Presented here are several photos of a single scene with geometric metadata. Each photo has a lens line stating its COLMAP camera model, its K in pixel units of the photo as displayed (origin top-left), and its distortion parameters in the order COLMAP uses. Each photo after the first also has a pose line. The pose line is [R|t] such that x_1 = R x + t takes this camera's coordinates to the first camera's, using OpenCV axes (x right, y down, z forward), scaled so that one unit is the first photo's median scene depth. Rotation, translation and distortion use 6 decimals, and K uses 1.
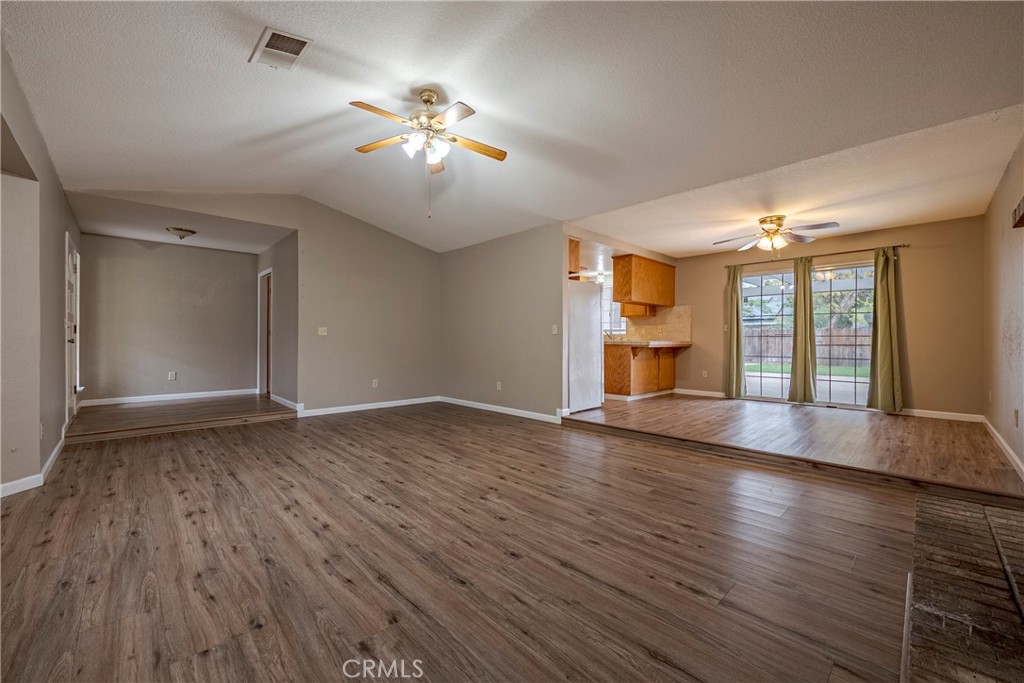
lens RADIAL K [[412.0, 0, 514.5], [0, 412.0, 338.9], [0, 0, 1]] dist [-0.014235, 0.000595]
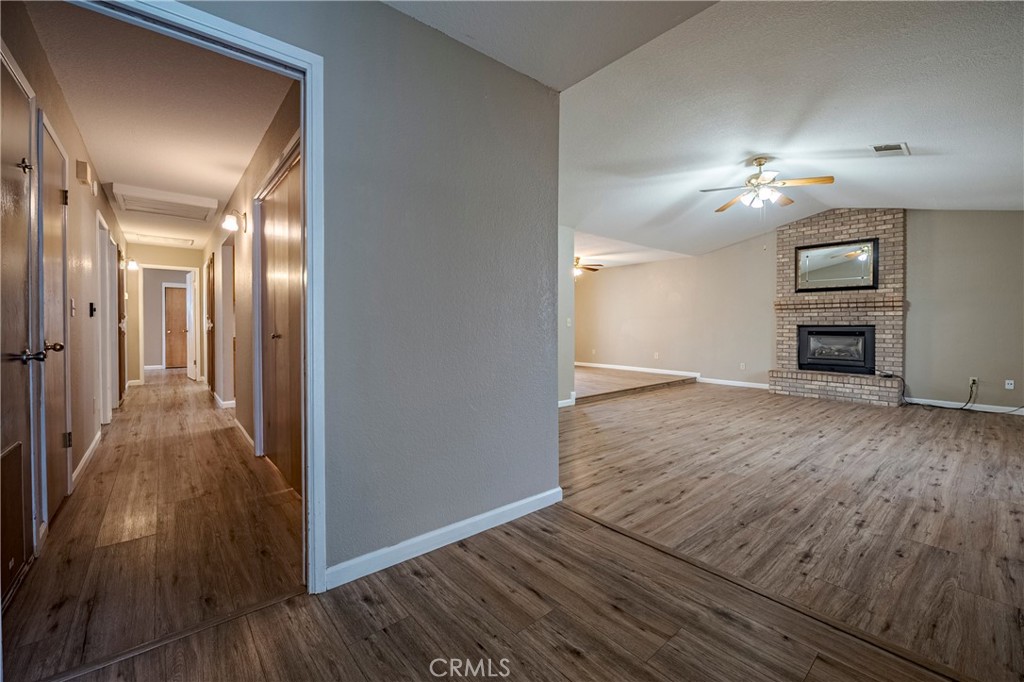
lens RADIAL K [[412.0, 0, 511.1], [0, 412.0, 330.9], [0, 0, 1]] dist [-0.014235, 0.000595]
pose [[0.068907, -0.016317, 0.997490, -1.579411], [-0.002297, 0.999861, 0.016515, -0.026610], [-0.997620, -0.003429, 0.068860, 1.659924]]
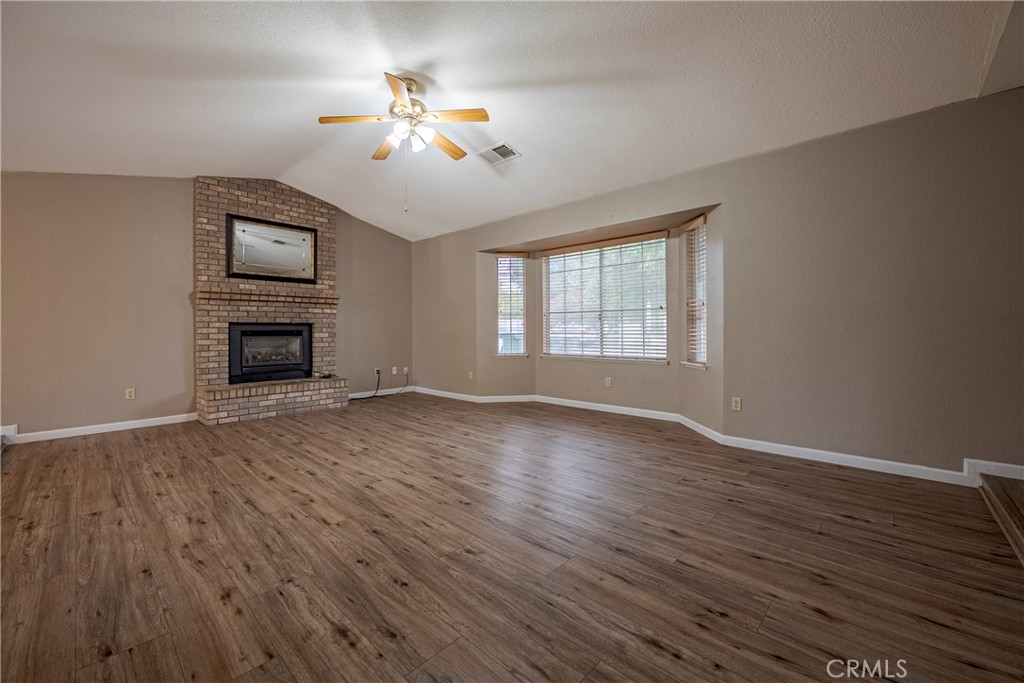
lens RADIAL K [[412.0, 0, 514.6], [0, 412.0, 327.7], [0, 0, 1]] dist [-0.014235, 0.000595]
pose [[-0.998396, 0.003413, -0.056513, -0.388136], [0.003799, 0.999970, -0.006730, 0.007004], [0.056489, -0.006934, -0.998379, 1.896664]]
